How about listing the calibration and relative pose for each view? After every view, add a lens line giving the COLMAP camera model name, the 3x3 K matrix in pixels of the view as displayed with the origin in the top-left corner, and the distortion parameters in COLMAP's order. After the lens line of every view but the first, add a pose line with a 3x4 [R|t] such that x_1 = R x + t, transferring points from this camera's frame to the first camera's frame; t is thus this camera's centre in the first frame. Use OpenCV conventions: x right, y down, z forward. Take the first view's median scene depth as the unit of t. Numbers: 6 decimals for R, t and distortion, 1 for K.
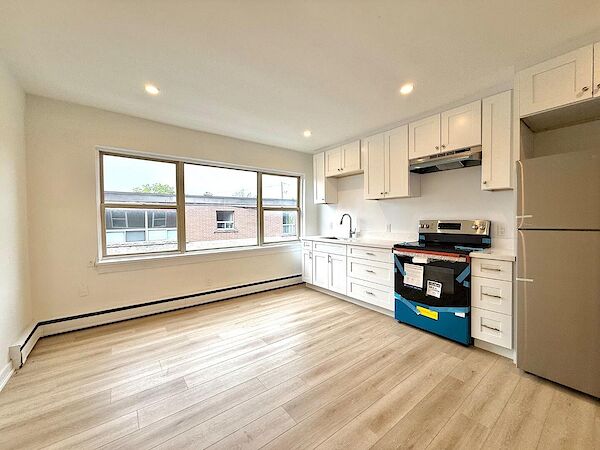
lens RADIAL K [[239.8, 0, 297.2], [0, 239.8, 222.4], [0, 0, 1]] dist [0.006418, -0.000682]
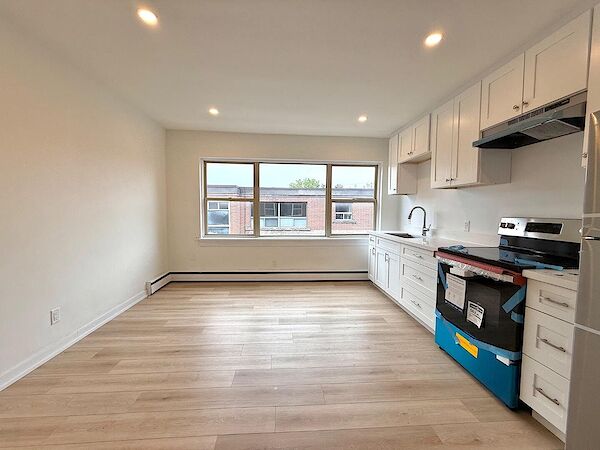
lens RADIAL K [[239.8, 0, 298.5], [0, 239.8, 222.1], [0, 0, 1]] dist [0.006418, -0.000682]
pose [[0.836785, 0.045211, -0.545662, 0.443241], [-0.026154, 0.998748, 0.042644, -0.009393], [0.546907, -0.021413, 0.836920, 0.111997]]
